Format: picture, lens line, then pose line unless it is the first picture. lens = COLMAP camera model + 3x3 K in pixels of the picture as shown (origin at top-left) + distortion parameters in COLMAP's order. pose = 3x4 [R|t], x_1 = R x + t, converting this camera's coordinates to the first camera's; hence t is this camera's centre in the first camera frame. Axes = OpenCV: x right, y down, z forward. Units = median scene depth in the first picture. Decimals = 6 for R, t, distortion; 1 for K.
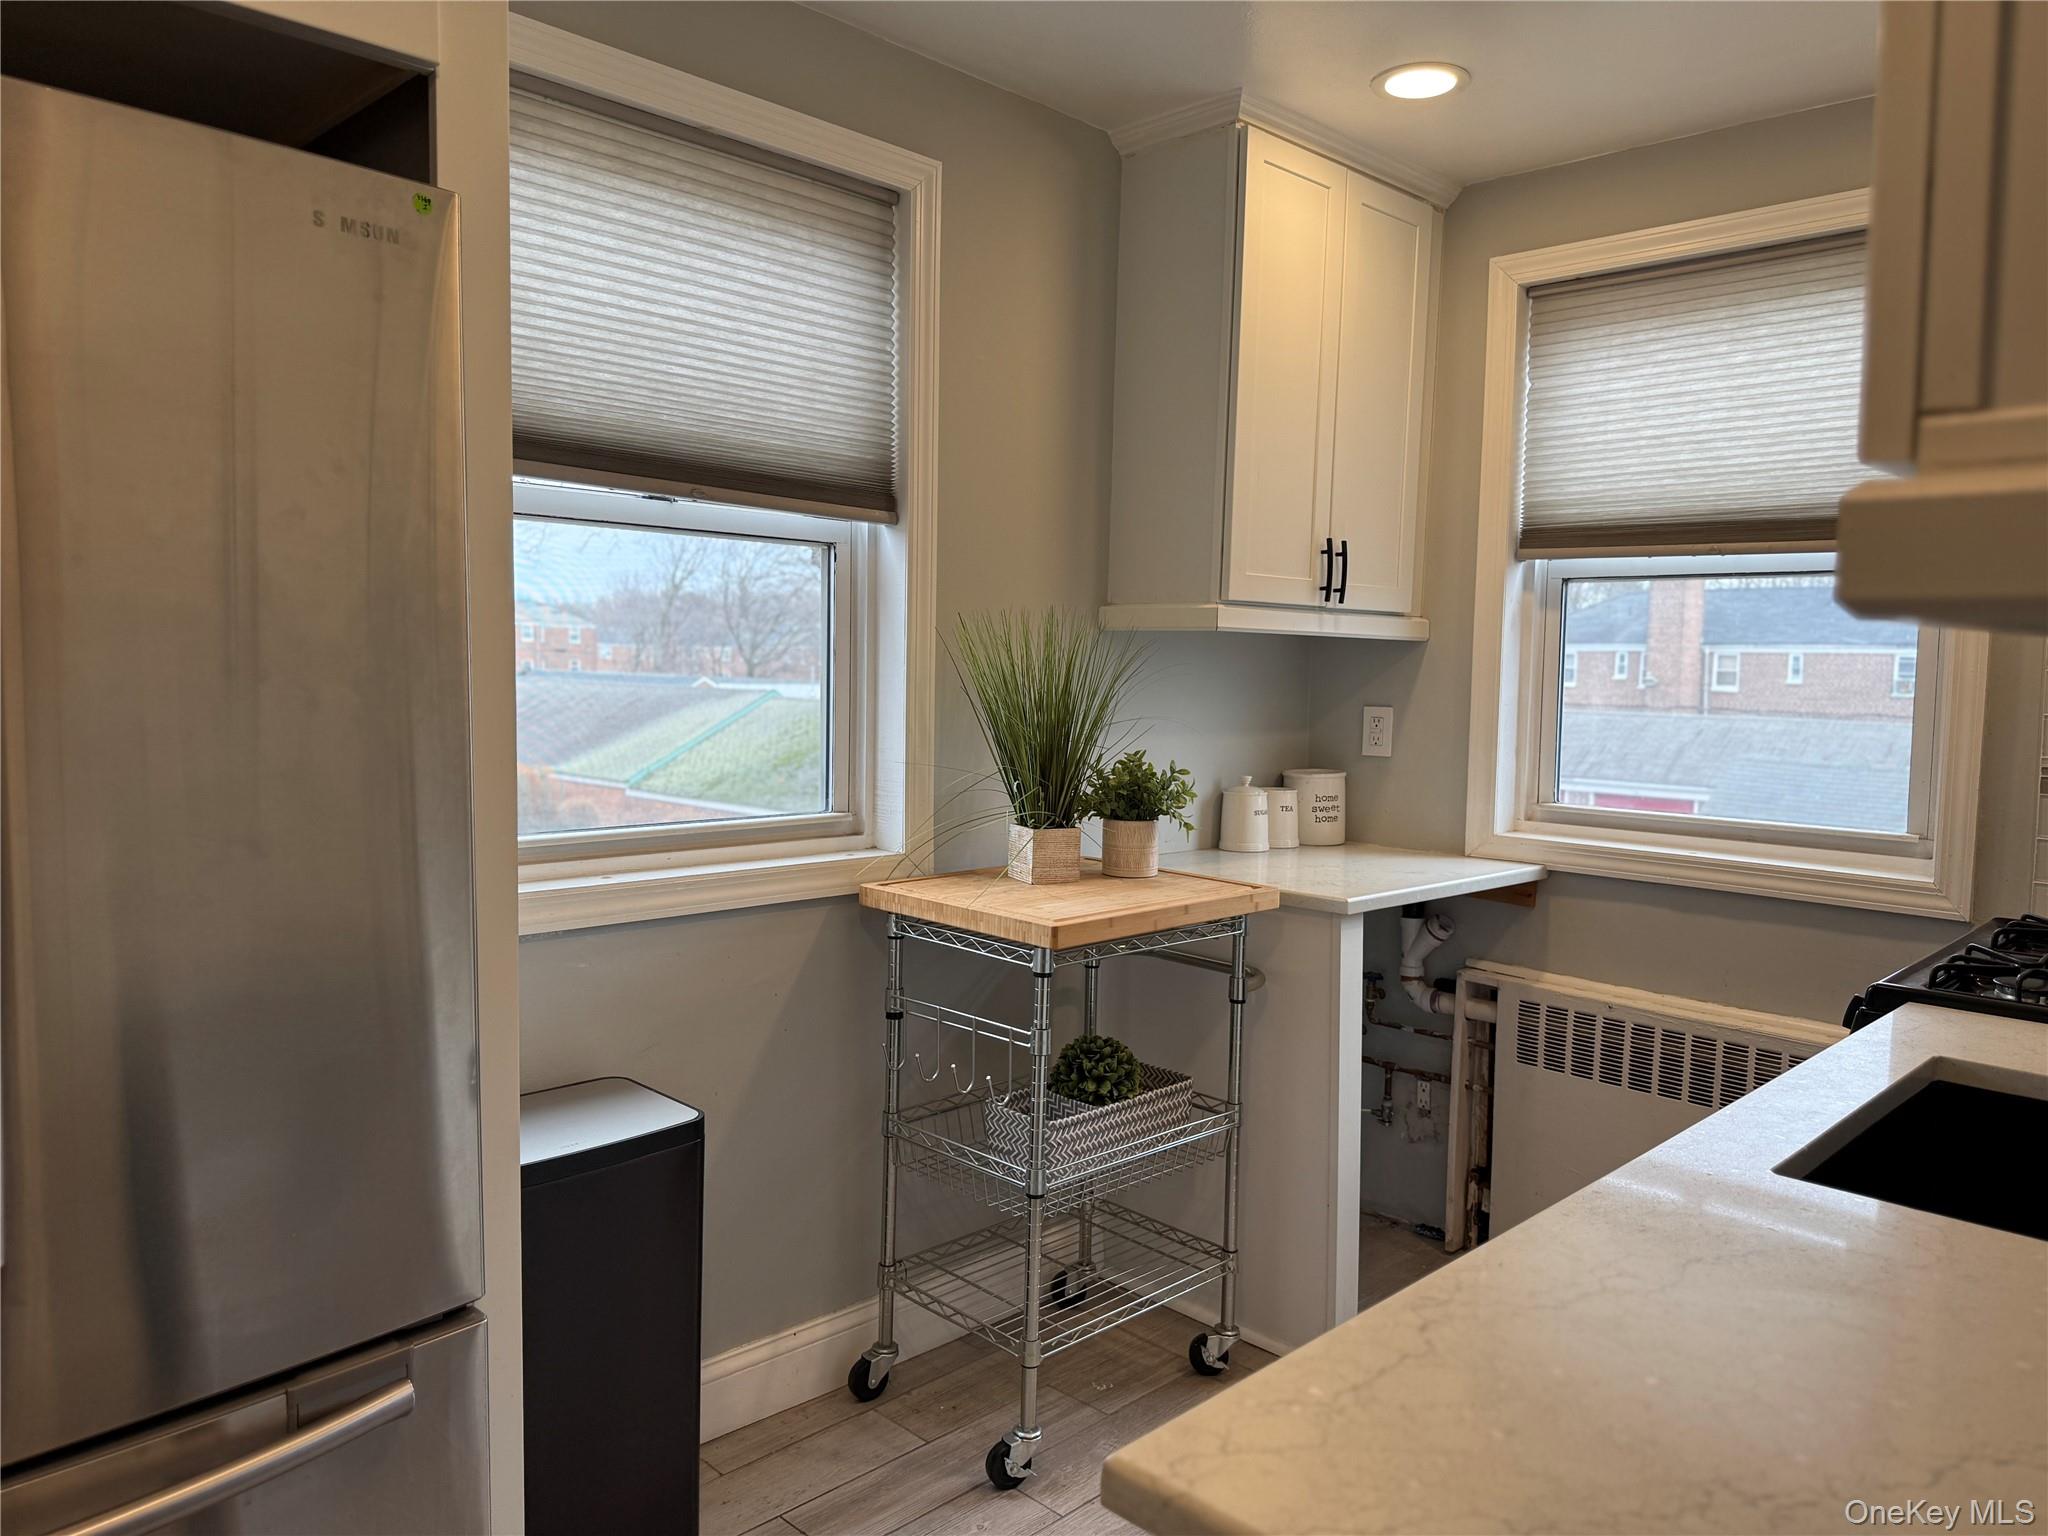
lens RADIAL K [[1458.6, 0, 1028.8], [0, 1458.6, 775.6], [0, 0, 1]] dist [0.088343, -0.154350]
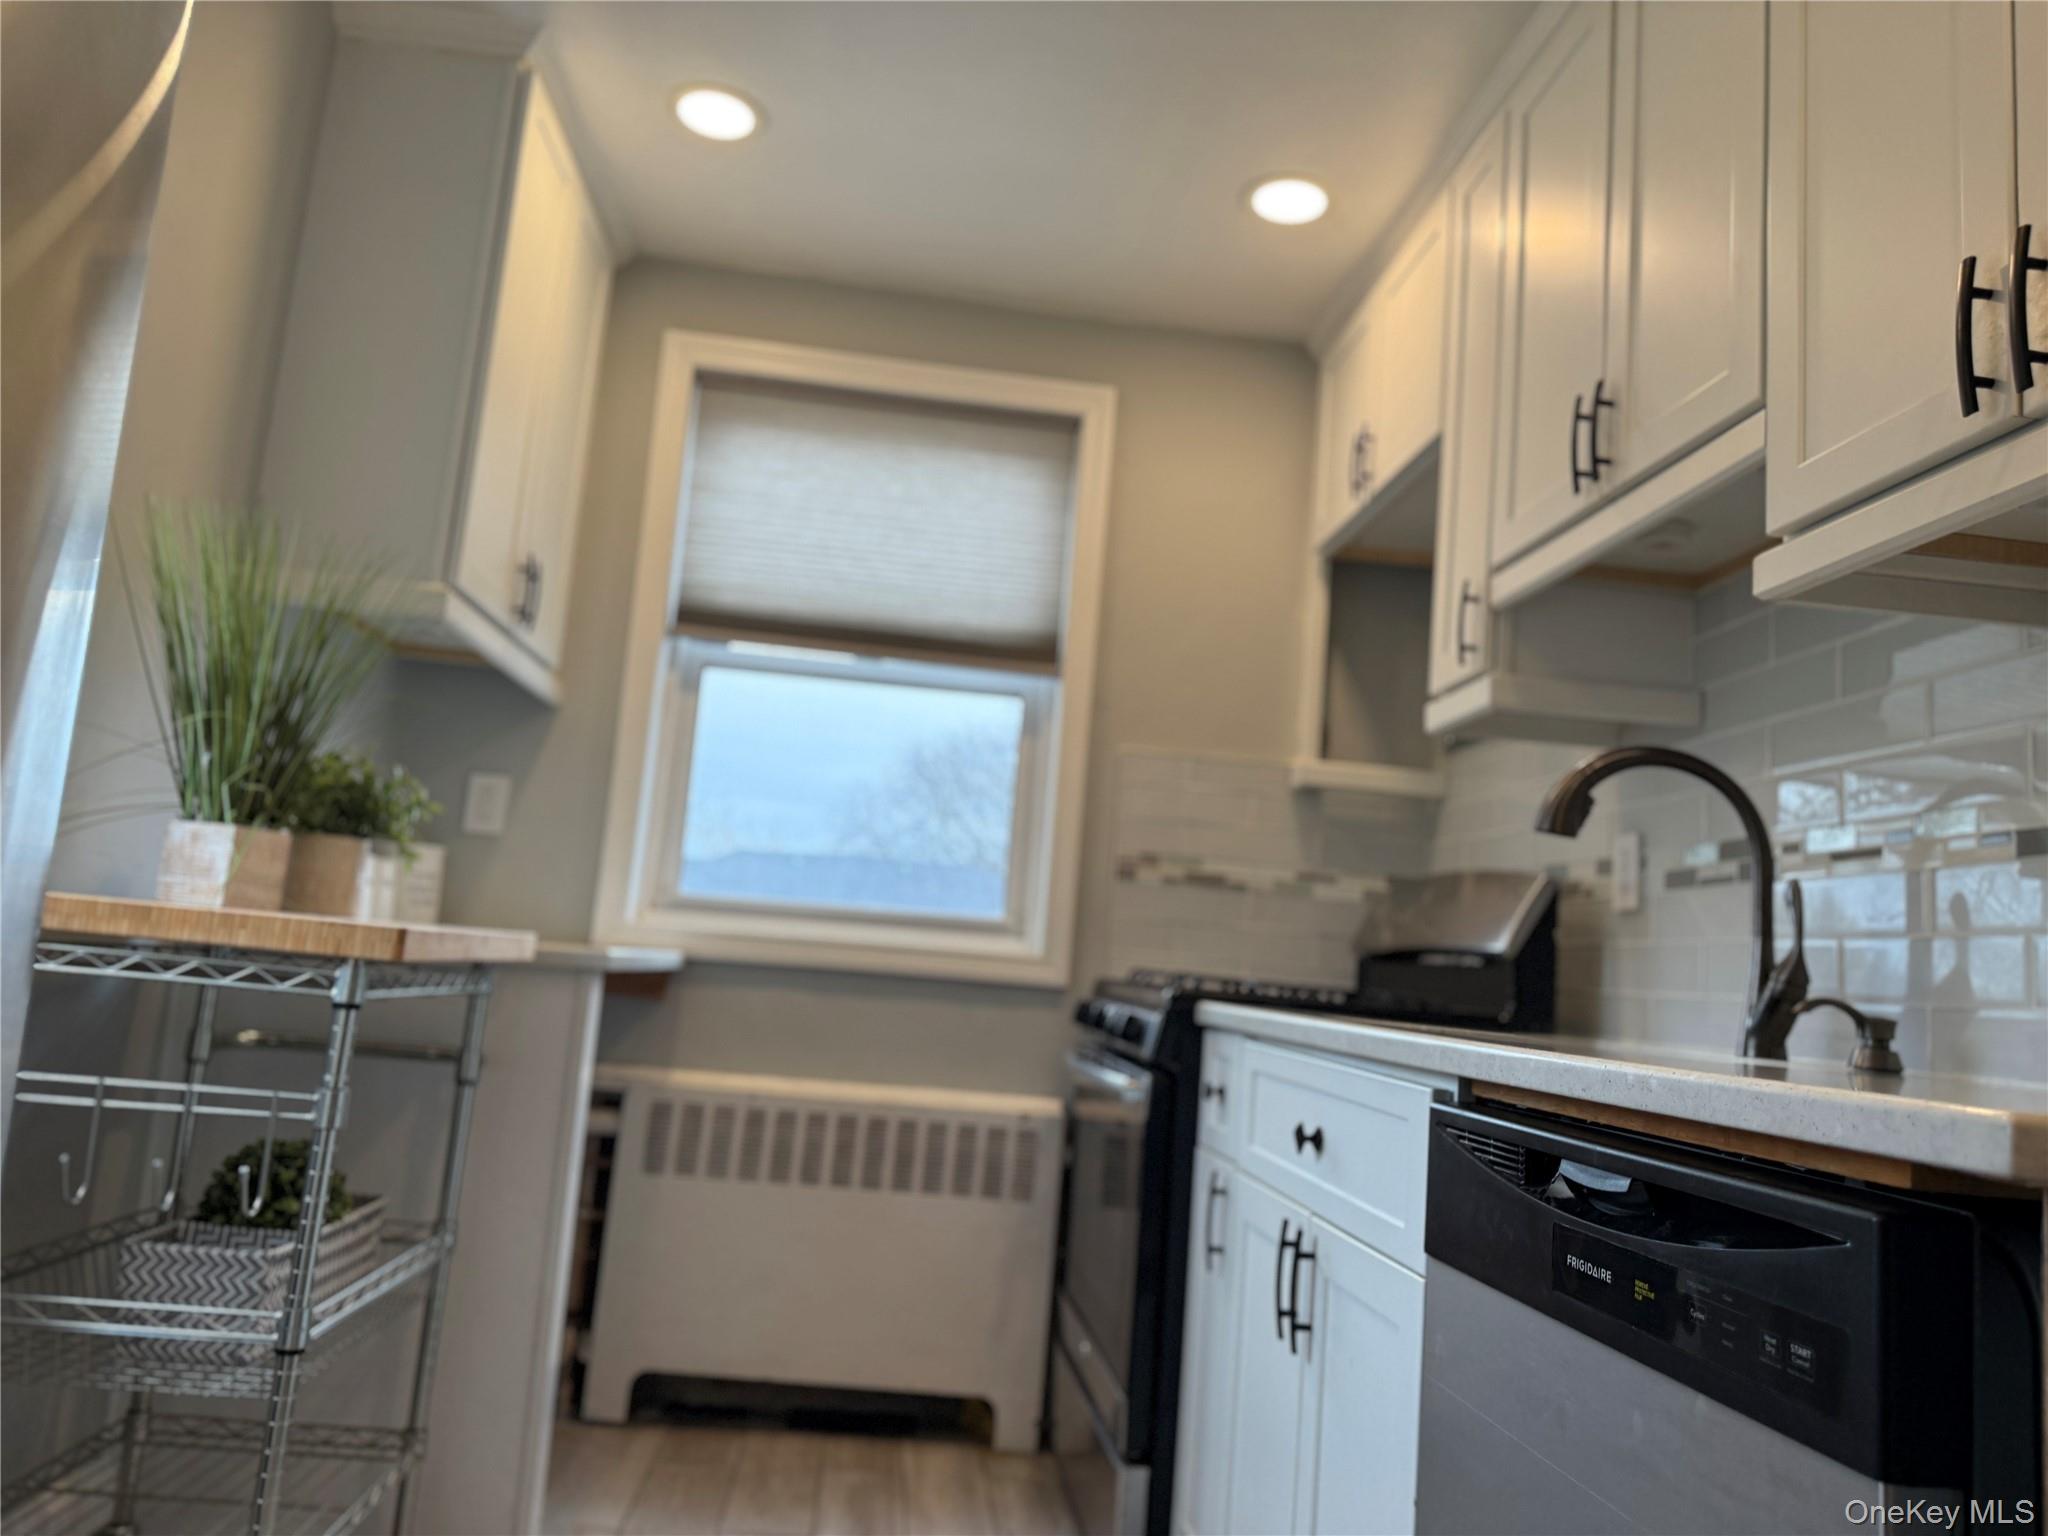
lens RADIAL K [[1458.6, 0, 1028.8], [0, 1458.6, 775.6], [0, 0, 1]] dist [0.088343, -0.154350]
pose [[0.617331, 0.137222, 0.774644, -0.265473], [0.003022, 0.984249, -0.176760, 0.118858], [-0.786698, 0.111461, 0.607193, 0.249279]]
